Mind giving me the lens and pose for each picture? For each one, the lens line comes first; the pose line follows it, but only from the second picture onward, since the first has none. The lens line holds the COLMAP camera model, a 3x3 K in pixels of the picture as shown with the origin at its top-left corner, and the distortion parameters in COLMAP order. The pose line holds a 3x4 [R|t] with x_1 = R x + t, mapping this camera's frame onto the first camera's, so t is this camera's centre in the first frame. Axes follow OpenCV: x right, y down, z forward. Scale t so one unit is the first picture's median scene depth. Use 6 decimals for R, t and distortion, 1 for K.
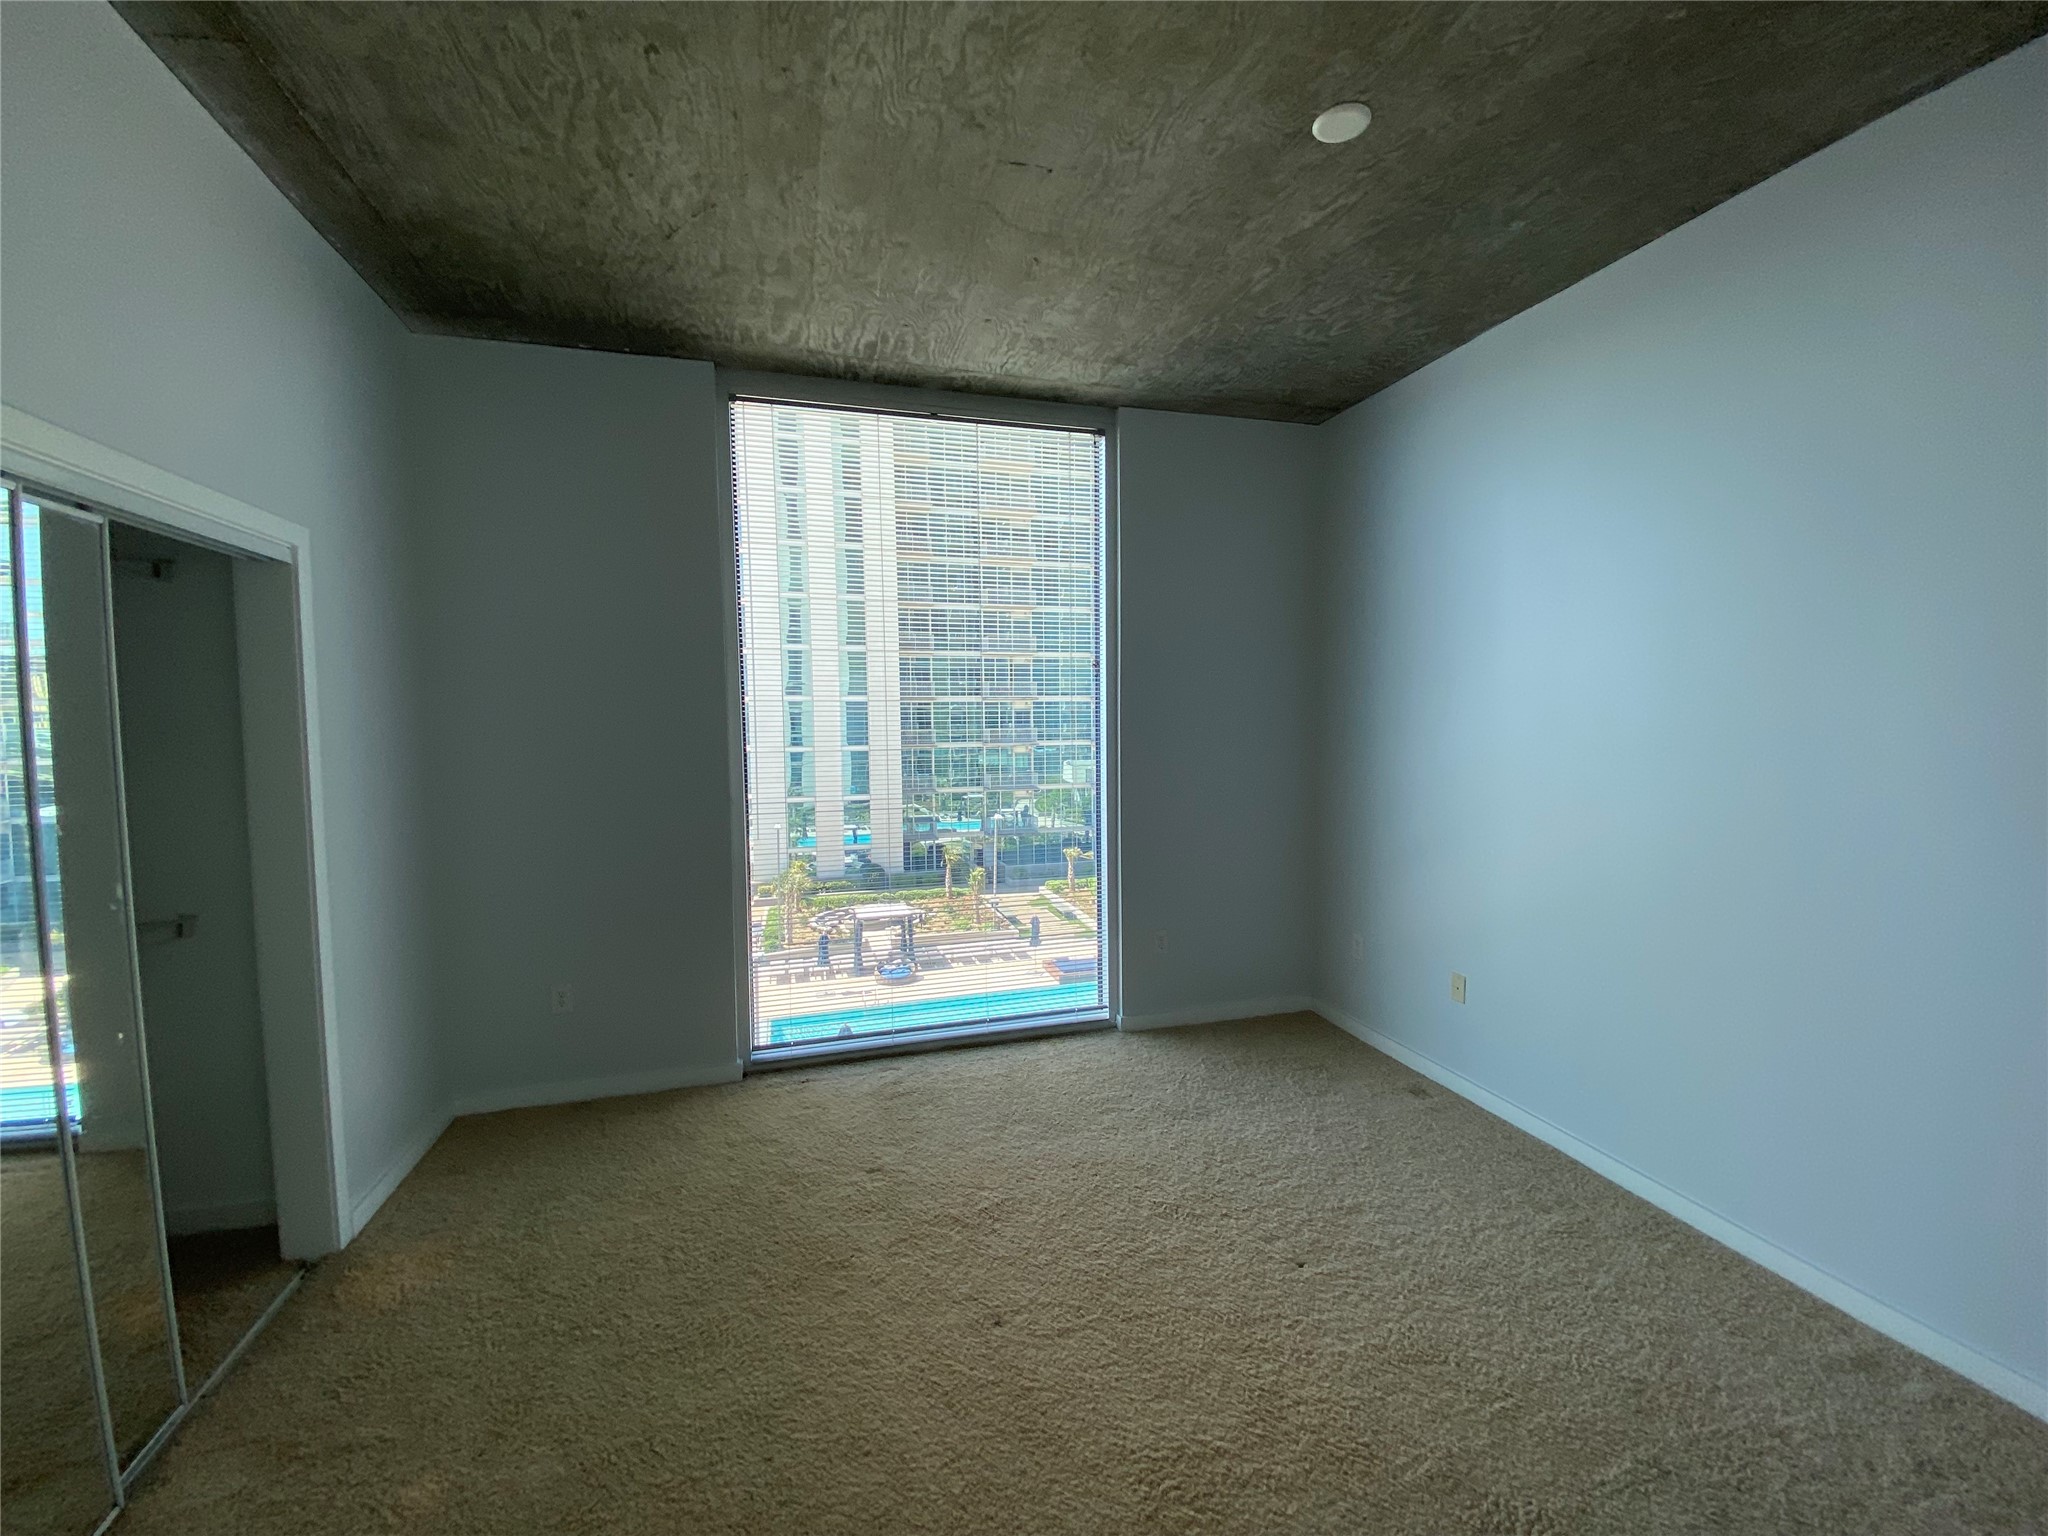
lens RADIAL K [[812.8, 0, 1055.3], [0, 812.8, 771.8], [0, 0, 1]] dist [0.025996, -0.021560]
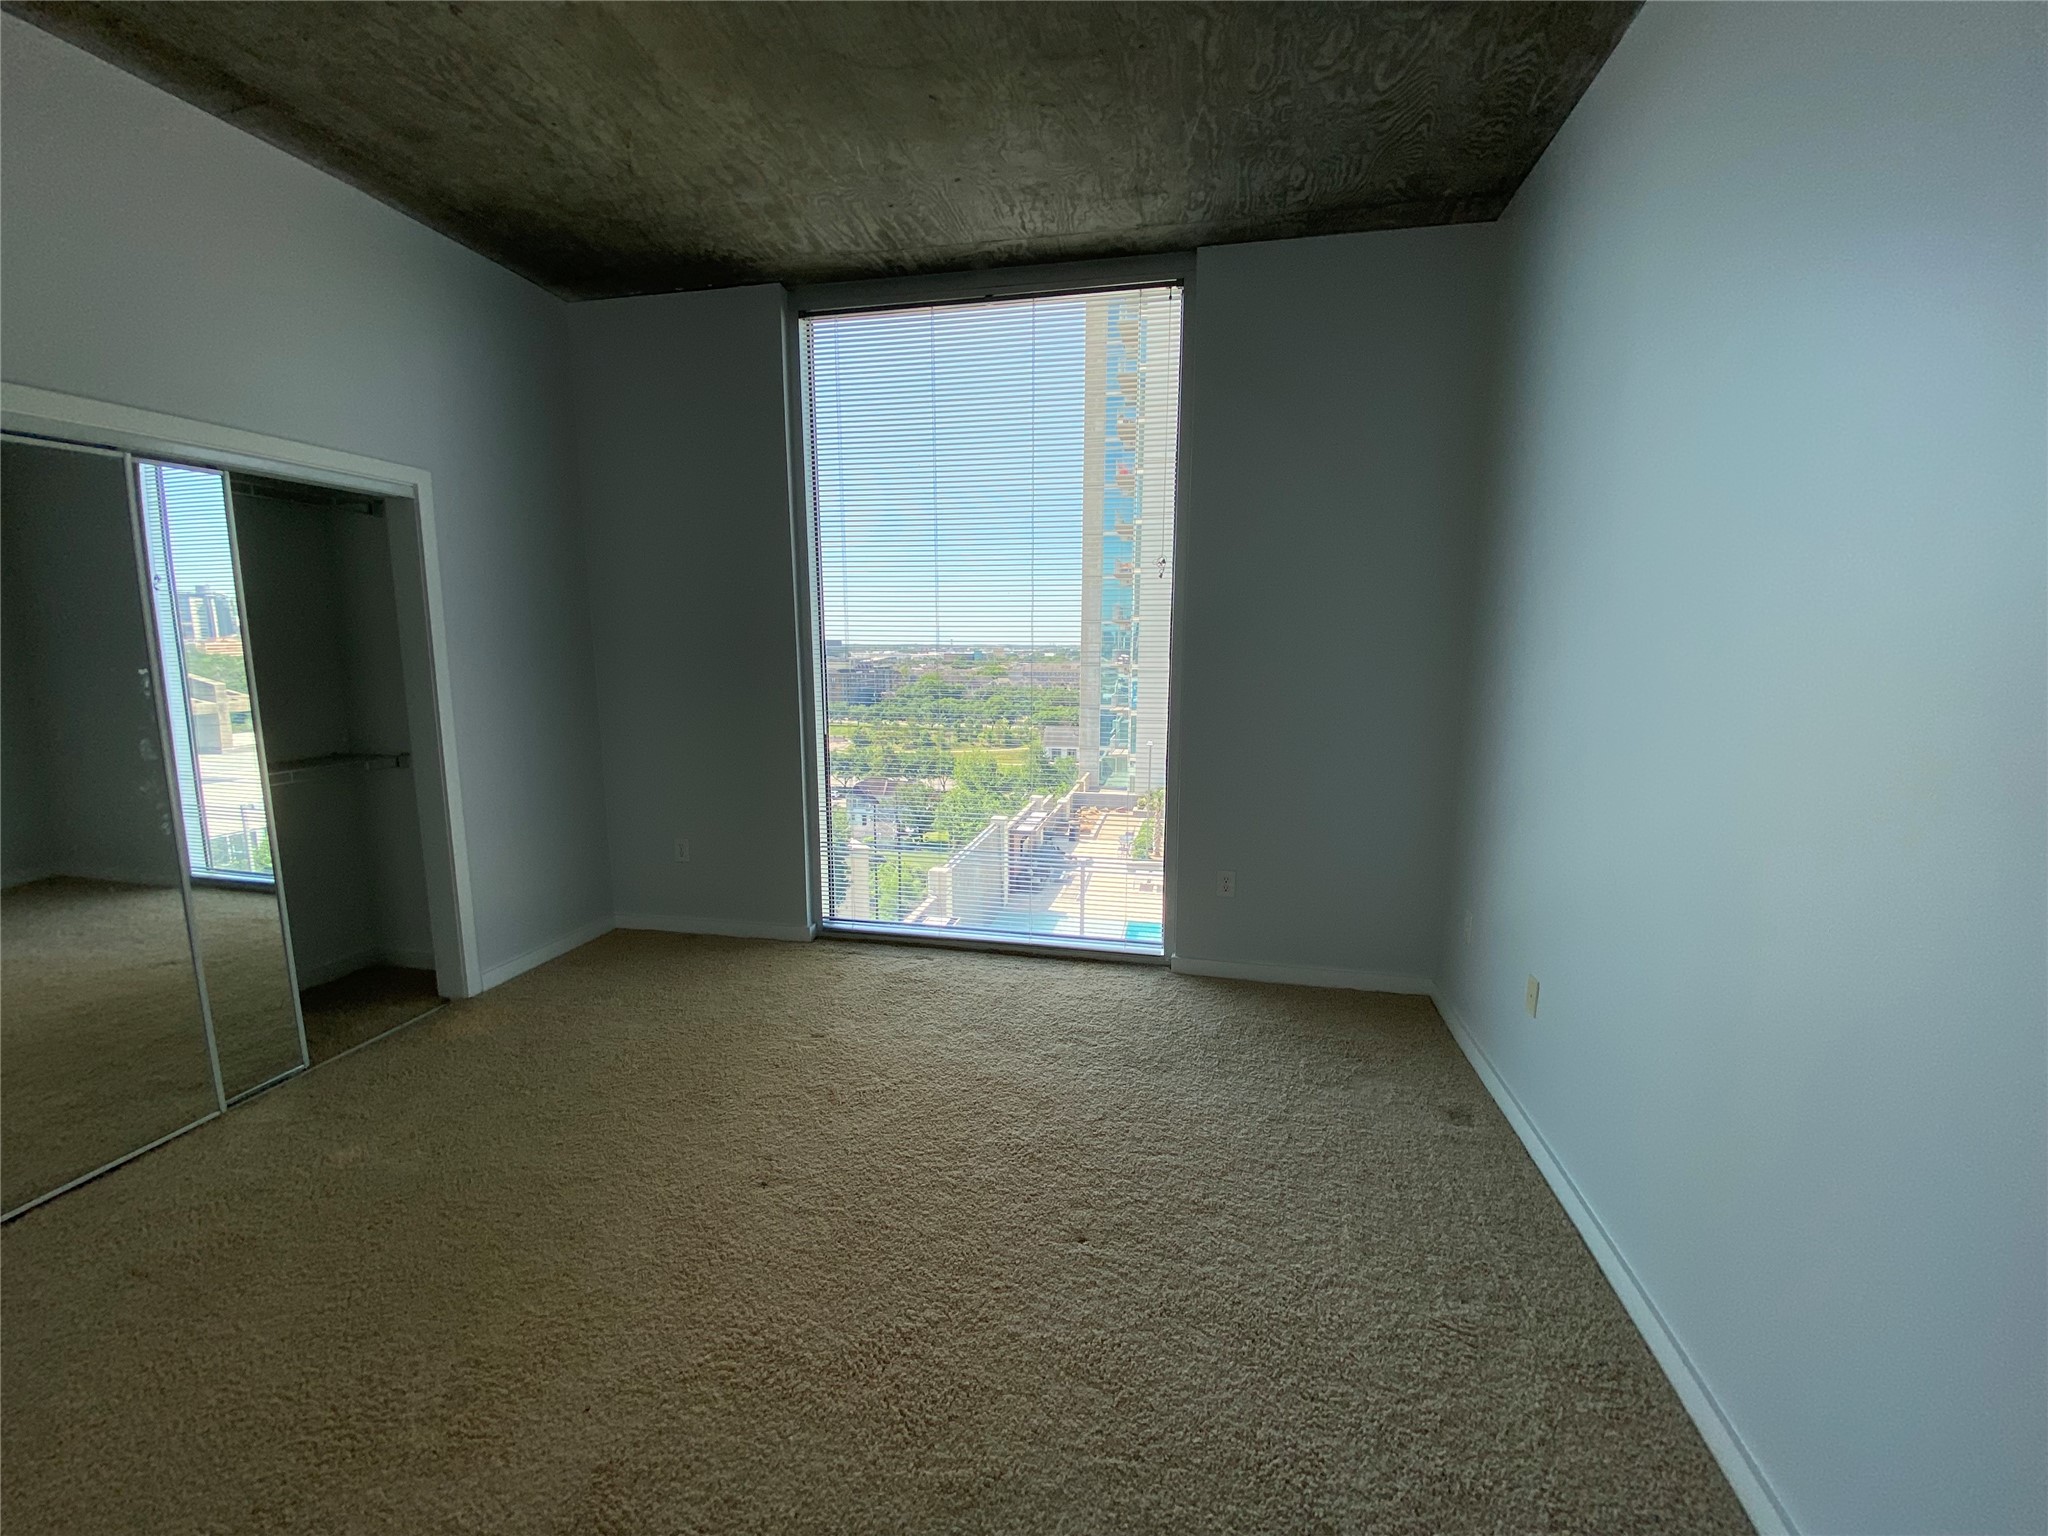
lens RADIAL K [[827.5, 0, 1058.6], [0, 827.5, 771.4], [0, 0, 1]] dist [0.027573, -0.023915]
pose [[0.883627, 0.085235, -0.460368, 0.477403], [-0.042873, 0.993888, 0.101725, 0.007589], [0.466225, -0.070149, 0.881880, 0.170883]]
